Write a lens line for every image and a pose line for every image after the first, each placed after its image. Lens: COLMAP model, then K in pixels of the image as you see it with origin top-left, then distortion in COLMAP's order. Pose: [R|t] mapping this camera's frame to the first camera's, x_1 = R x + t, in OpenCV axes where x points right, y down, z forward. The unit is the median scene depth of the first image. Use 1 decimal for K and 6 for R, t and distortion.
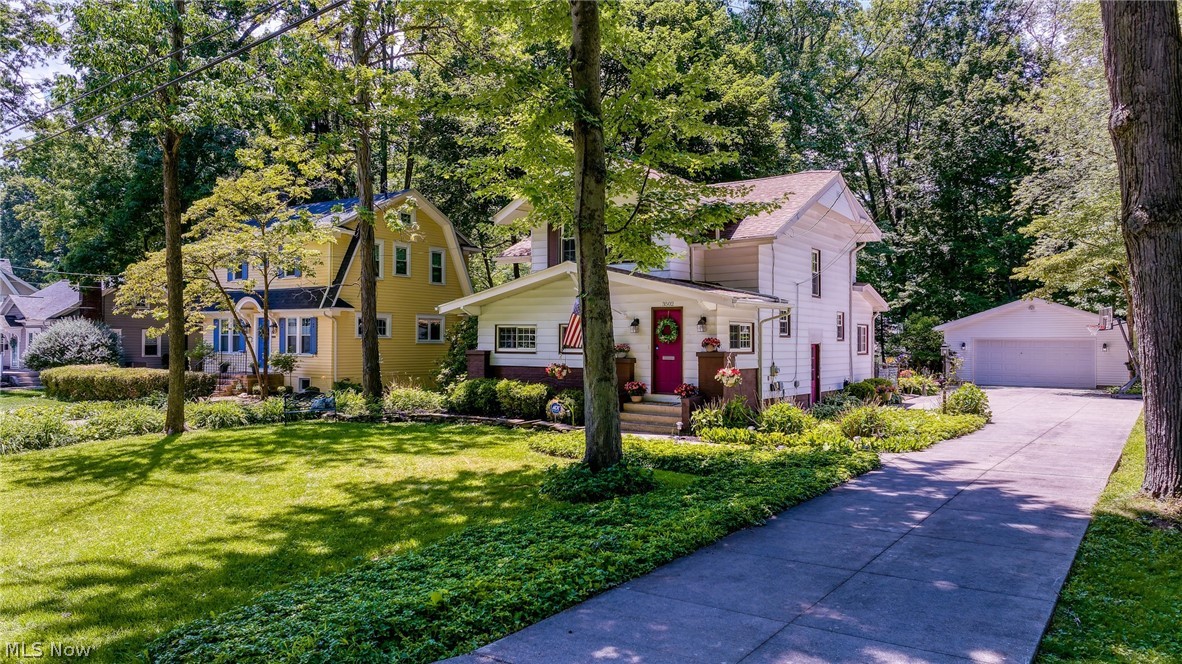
lens RADIAL K [[818.7, 0, 593.8], [0, 818.7, 334.2], [0, 0, 1]] dist [-0.006999, -0.001409]
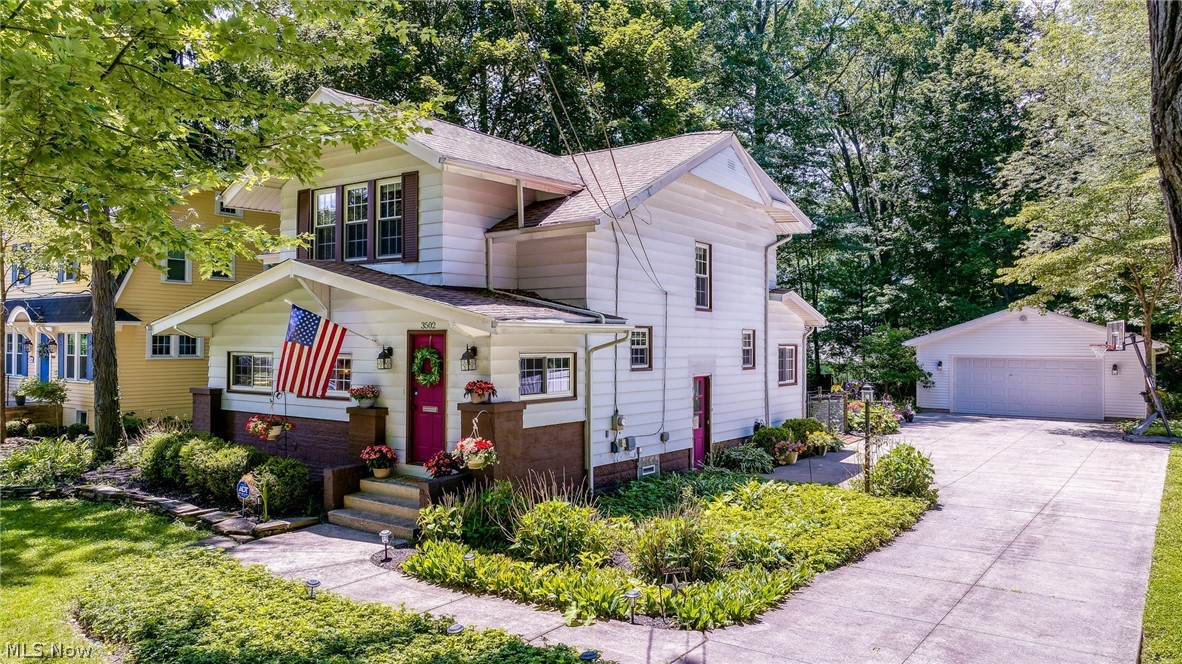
lens RADIAL K [[818.7, 0, 598.3], [0, 818.7, 334.9], [0, 0, 1]] dist [-0.006999, -0.001409]
pose [[0.999974, -0.000391, -0.007223, 0.147480], [0.000388, 1.000000, -0.000444, -0.018743], [0.007223, 0.000441, 0.999974, 0.231393]]
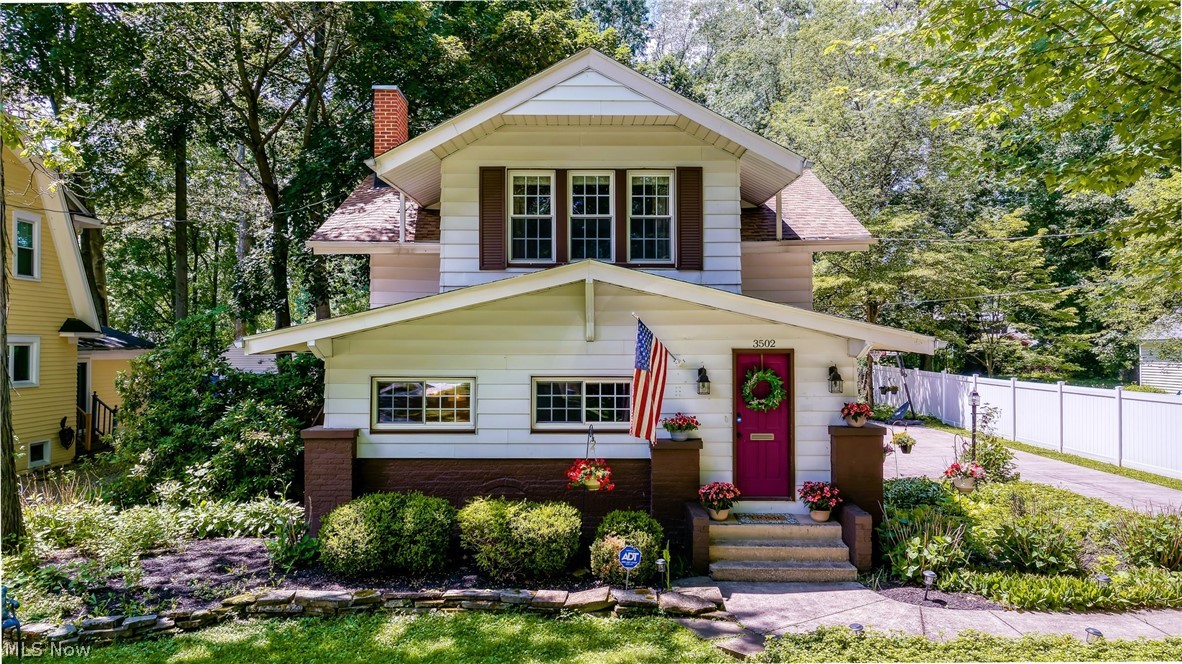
lens RADIAL K [[818.7, 0, 589.8], [0, 818.7, 333.1], [0, 0, 1]] dist [-0.006999, -0.001409]
pose [[0.821674, 0.004698, 0.569939, -0.219257], [-0.002568, 0.999986, -0.004539, -0.026838], [-0.569953, 0.002266, 0.821674, 0.384009]]
